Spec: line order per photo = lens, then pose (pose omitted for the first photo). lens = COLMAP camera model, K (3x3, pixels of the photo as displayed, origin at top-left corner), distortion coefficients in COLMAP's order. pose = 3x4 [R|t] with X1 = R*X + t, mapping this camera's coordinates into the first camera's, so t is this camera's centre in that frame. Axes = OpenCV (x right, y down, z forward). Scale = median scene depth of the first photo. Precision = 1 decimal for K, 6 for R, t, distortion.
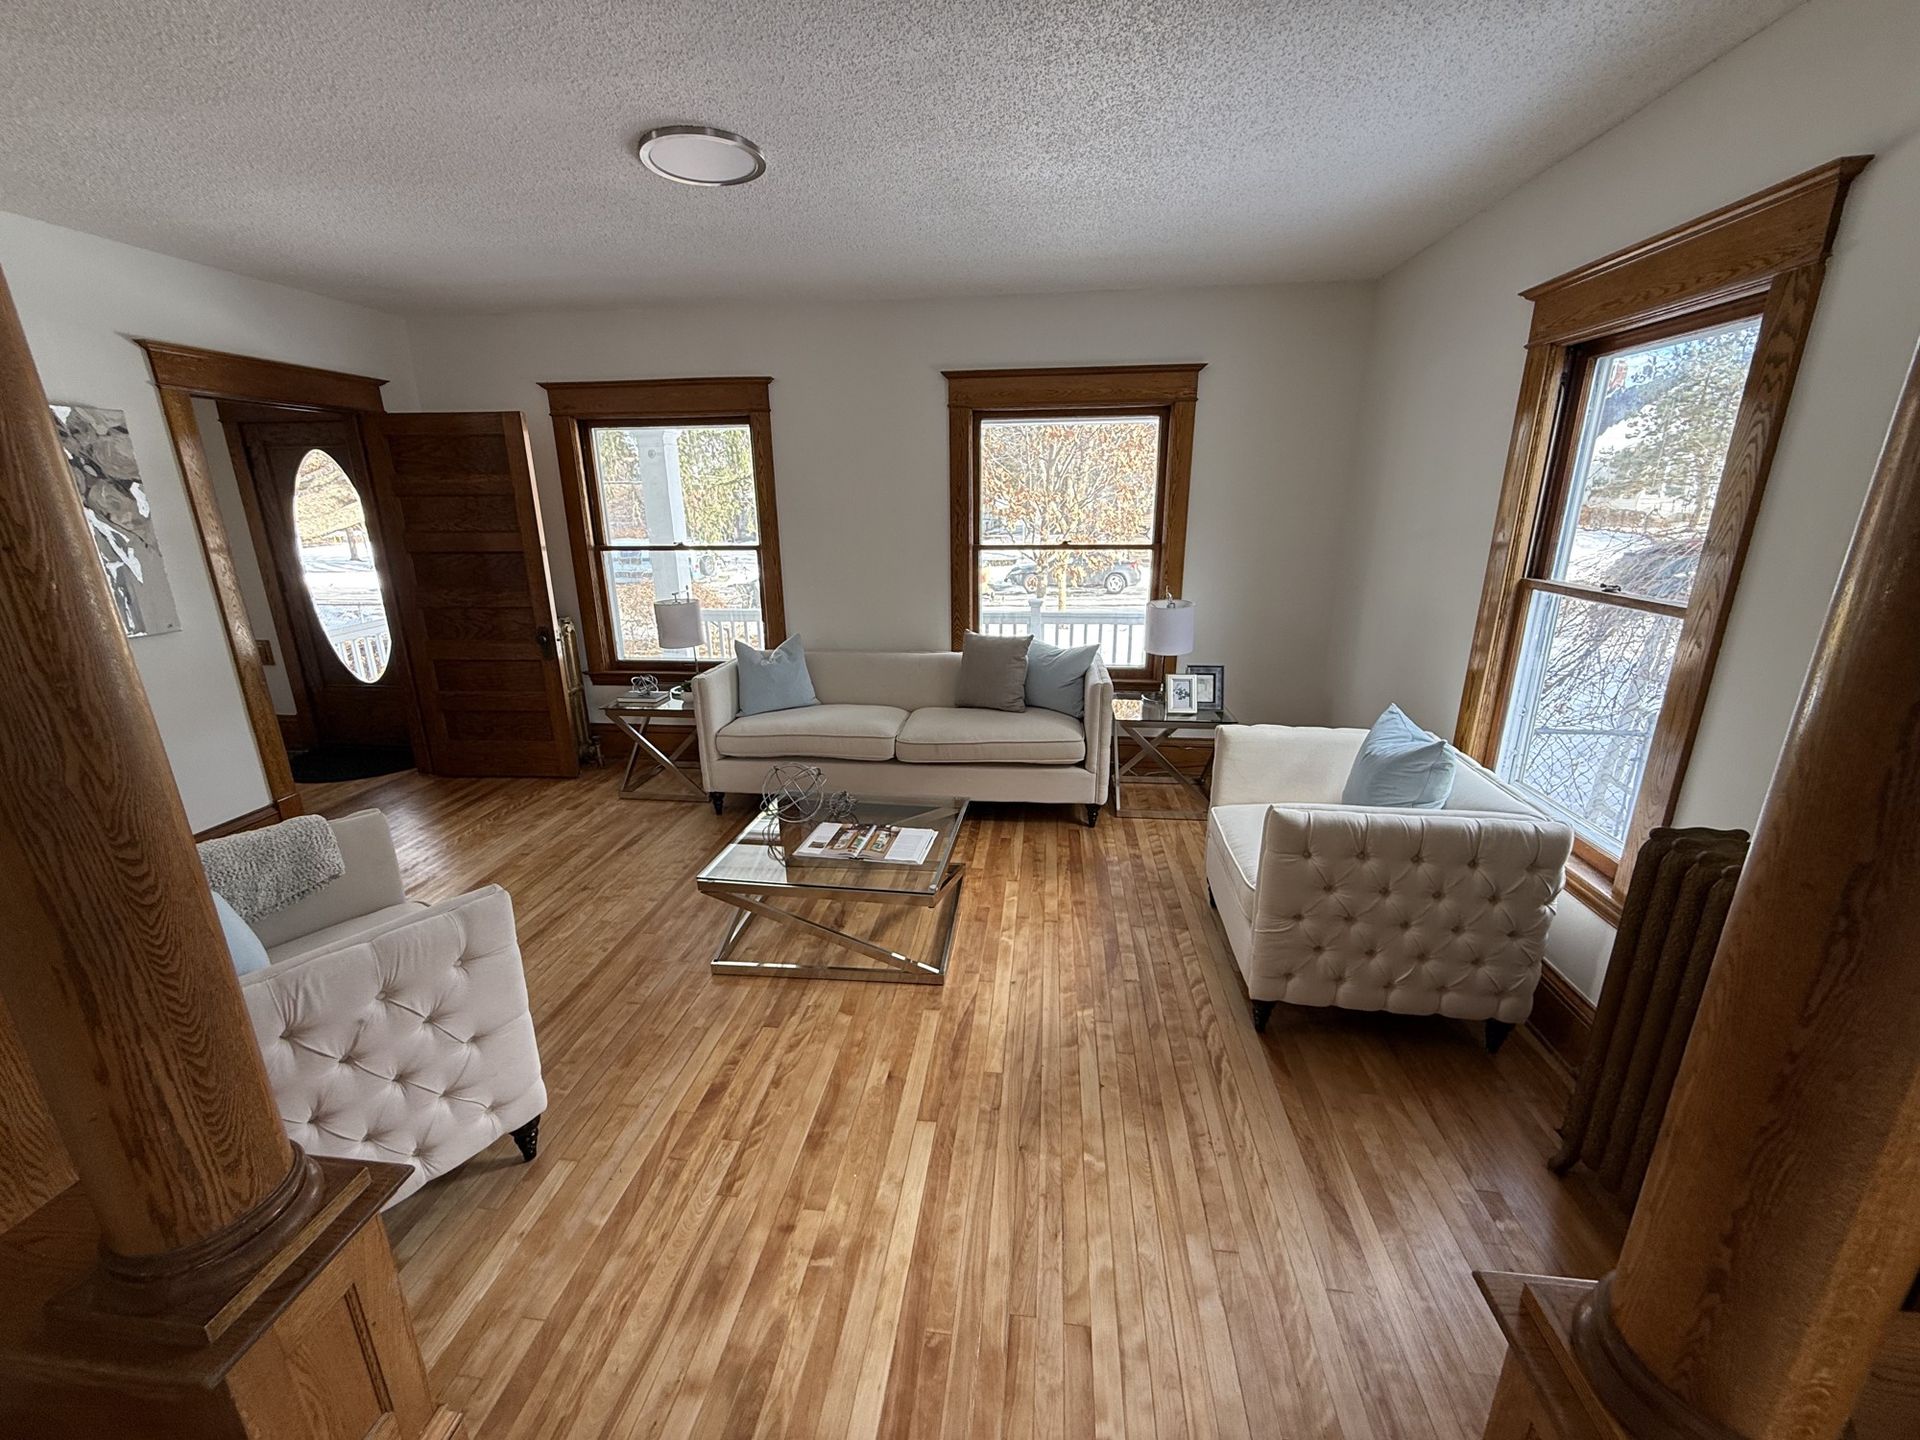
lens RADIAL K [[768.1, 0, 951.7], [0, 768.1, 719.2], [0, 0, 1]] dist [0.000048, -0.000272]
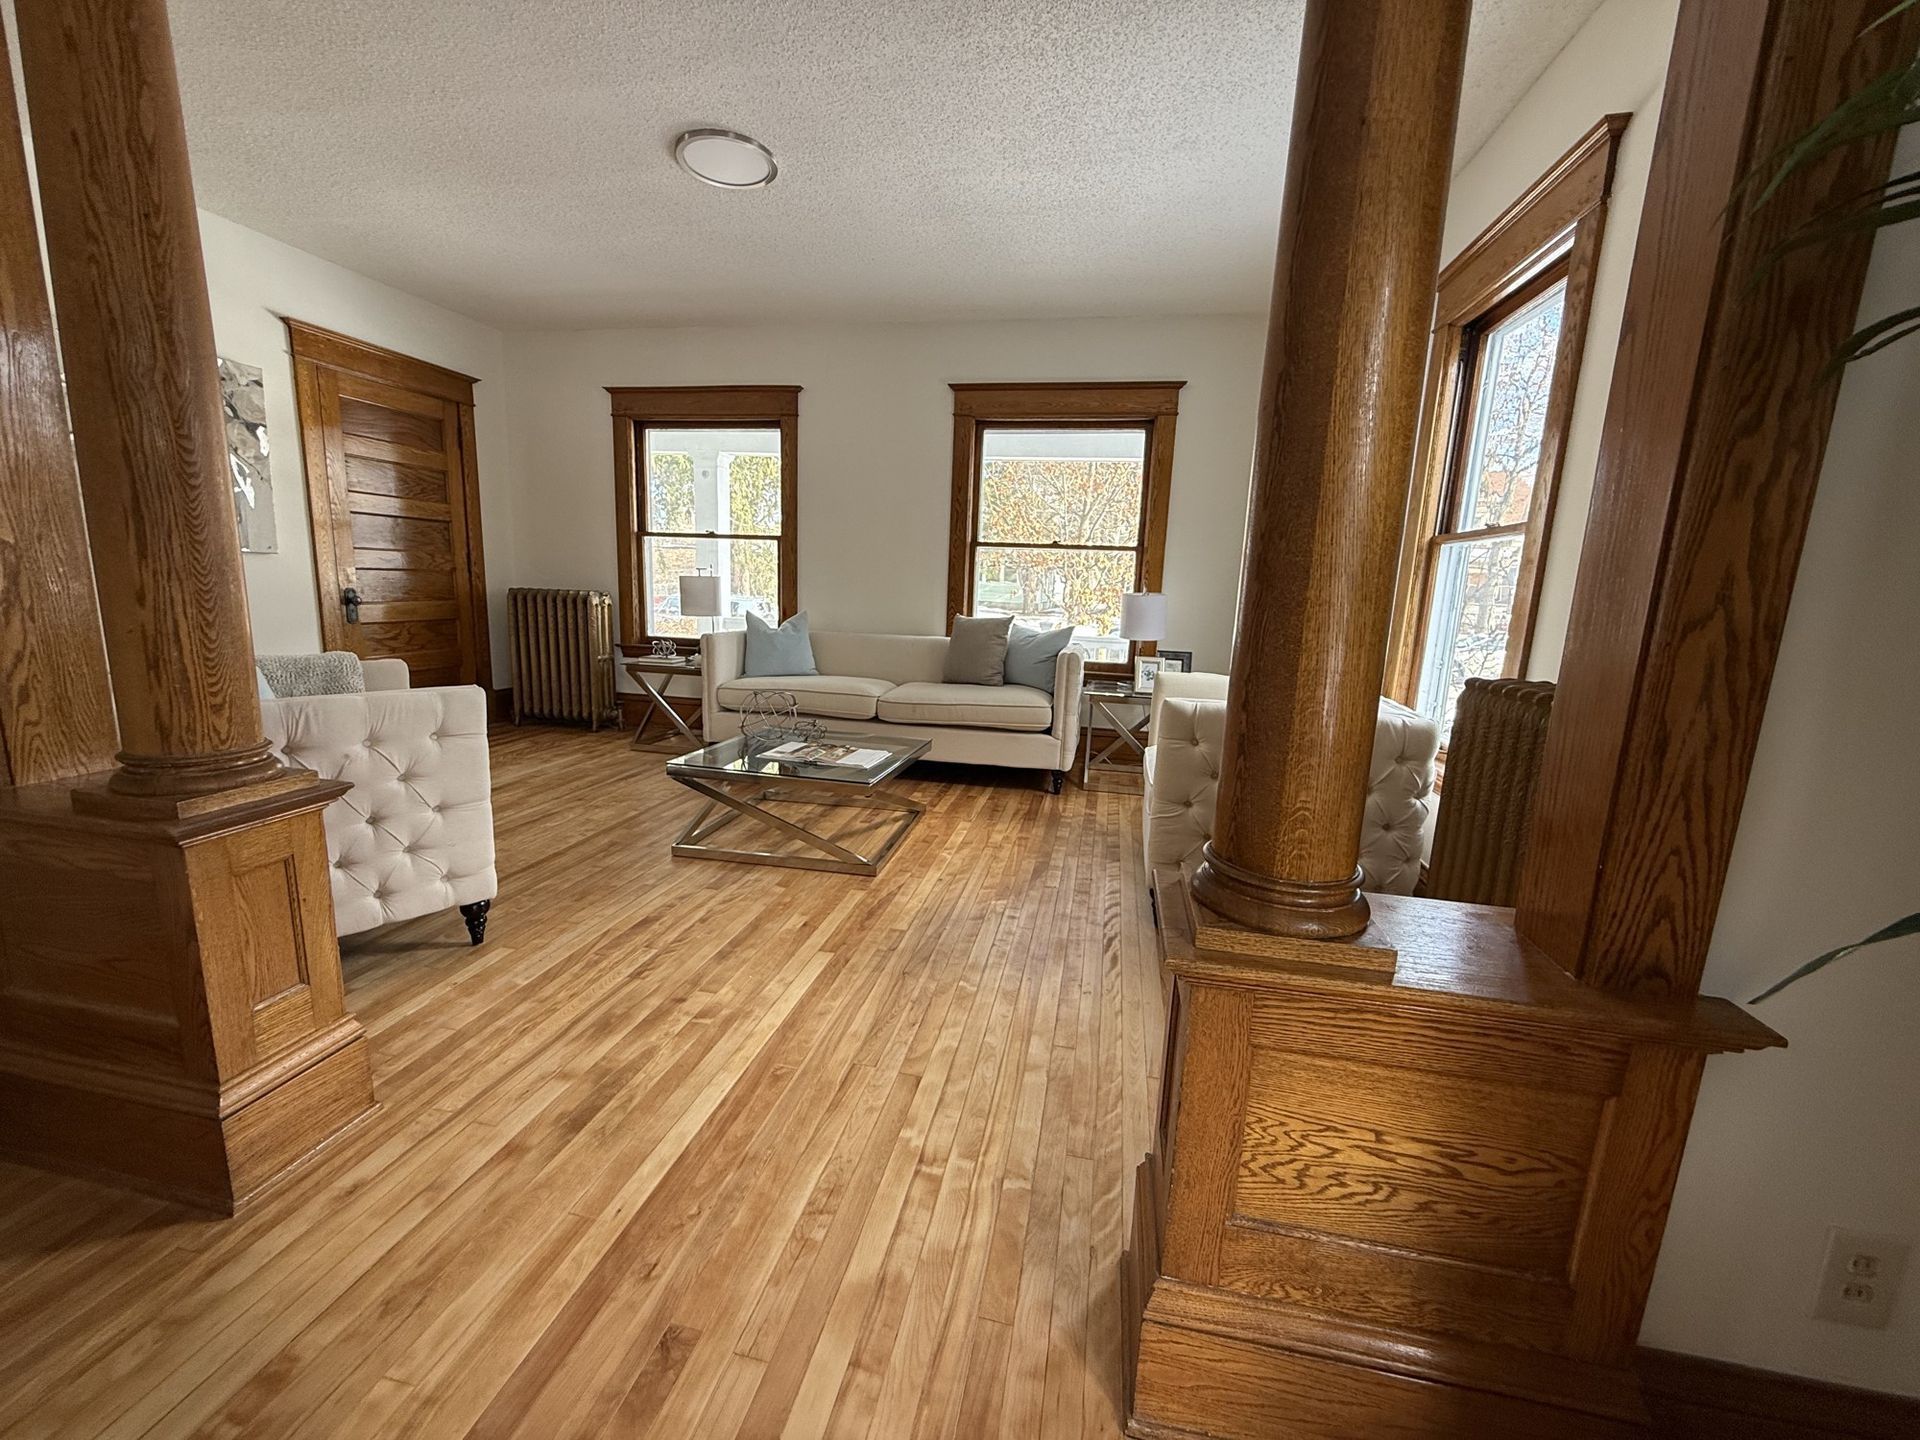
lens RADIAL K [[768.1, 0, 951.2], [0, 768.1, 718.1], [0, 0, 1]] dist [0.000048, -0.000272]
pose [[0.995256, 0.063254, -0.073920, 0.156741], [-0.070880, 0.991883, -0.105565, 0.225418], [0.066643, 0.110304, 0.991661, -0.088468]]
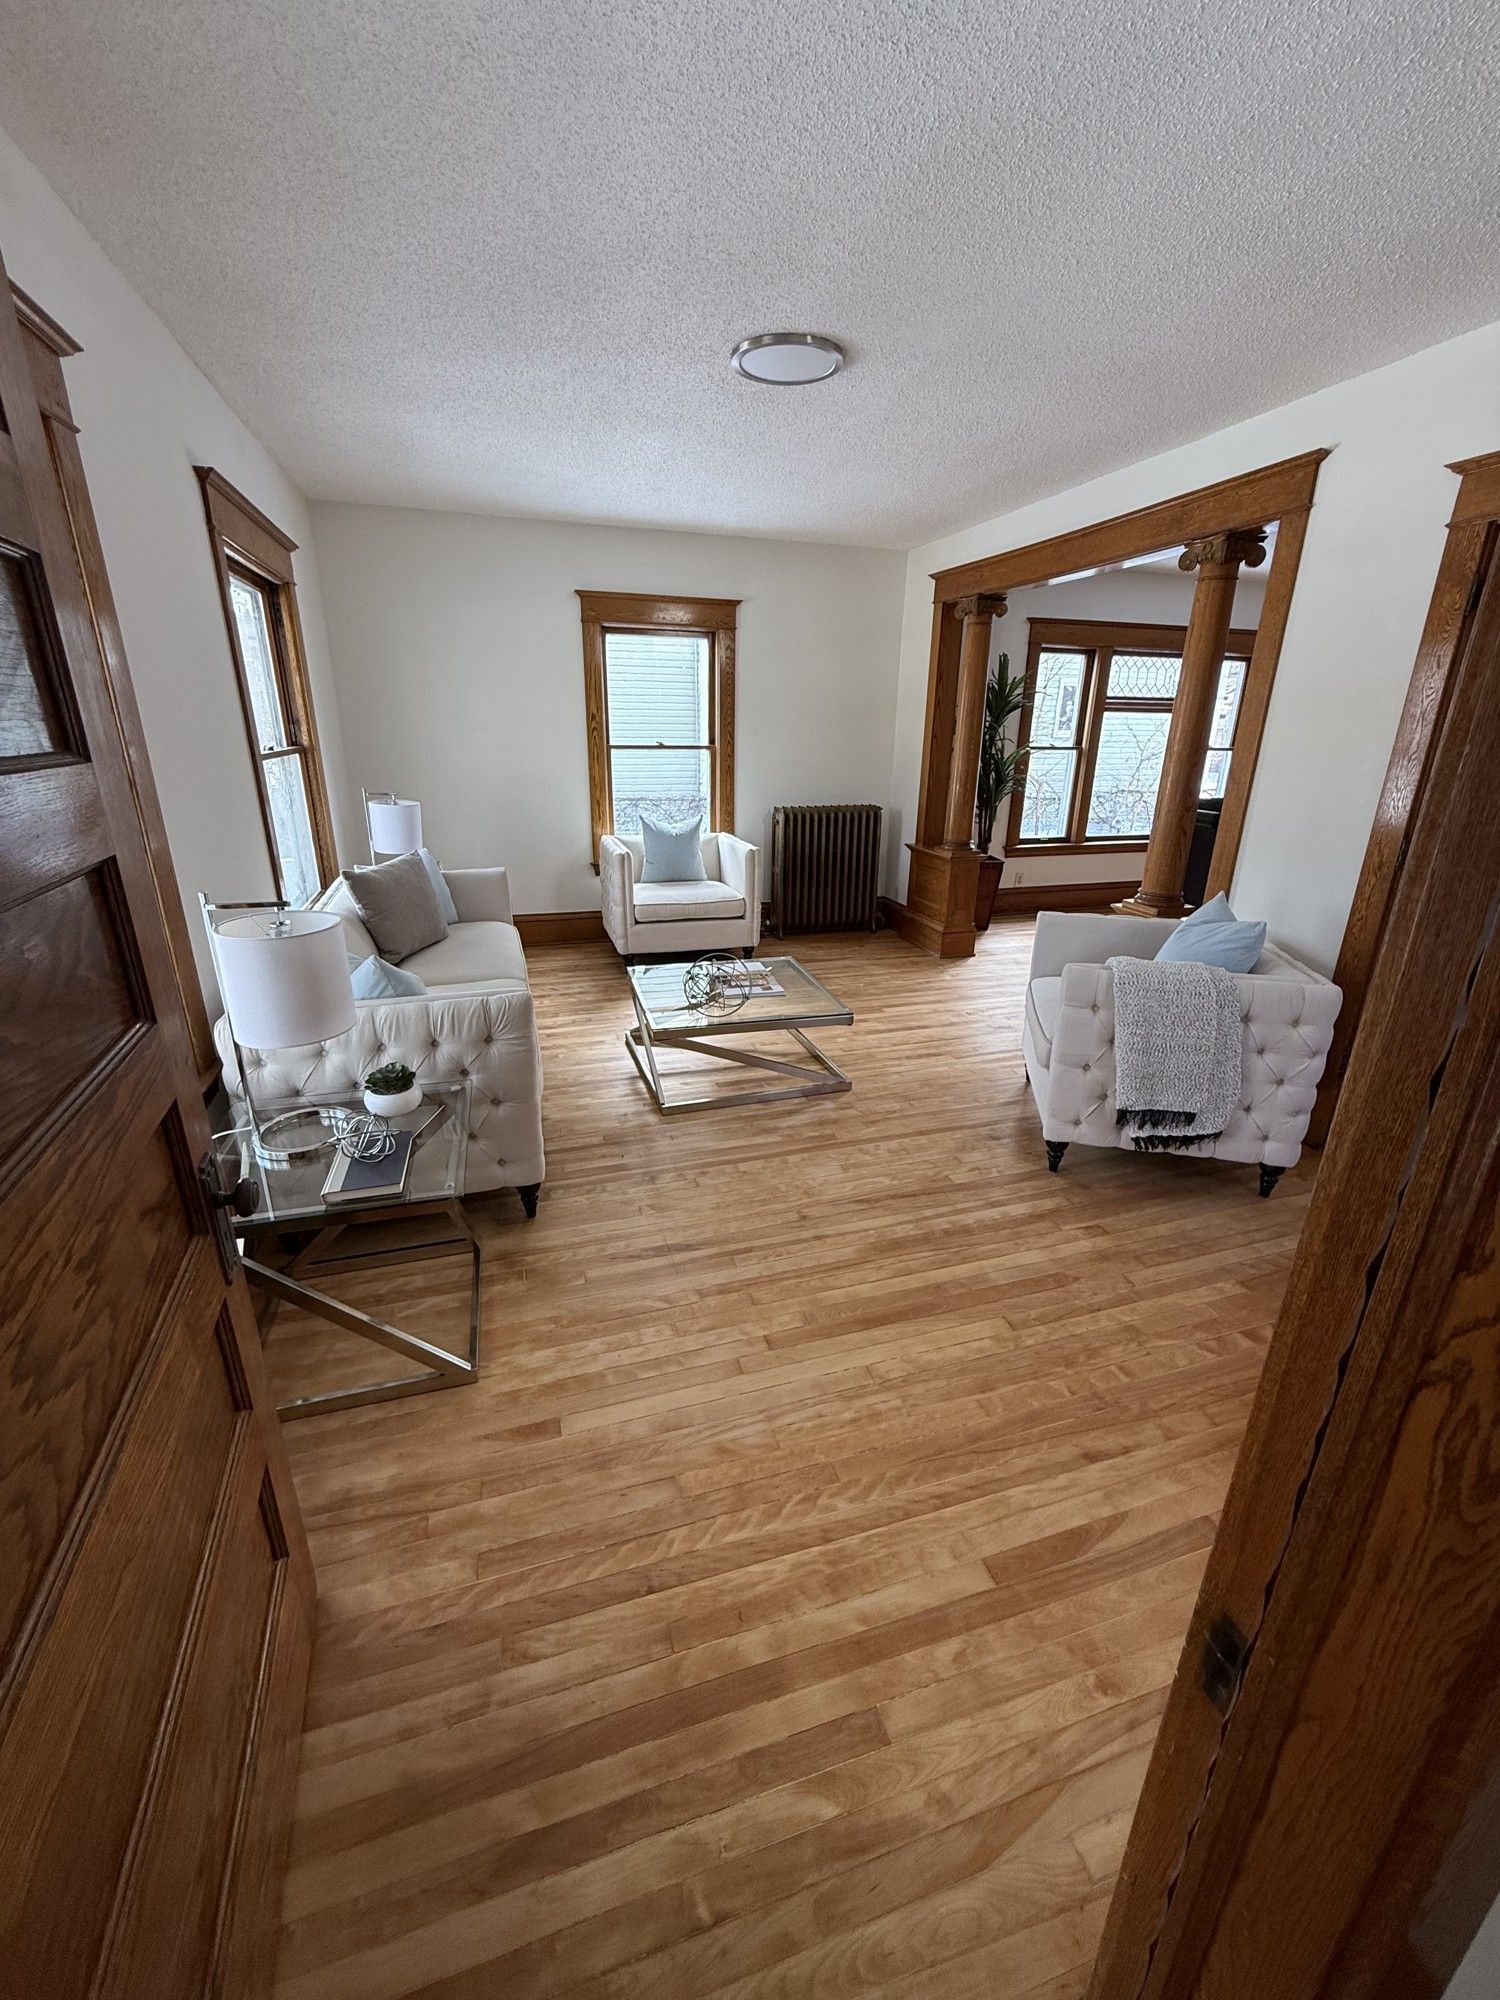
lens RADIAL K [[800.1, 0, 747.0], [0, 800.1, 1001.2], [0, 0, 1]] dist [0.000048, -0.000272]
pose [[-0.414334, -0.294419, 0.861188, -1.298191], [0.250682, 0.872712, 0.418966, -0.363390], [-0.874921, 0.389476, -0.287788, 1.459367]]
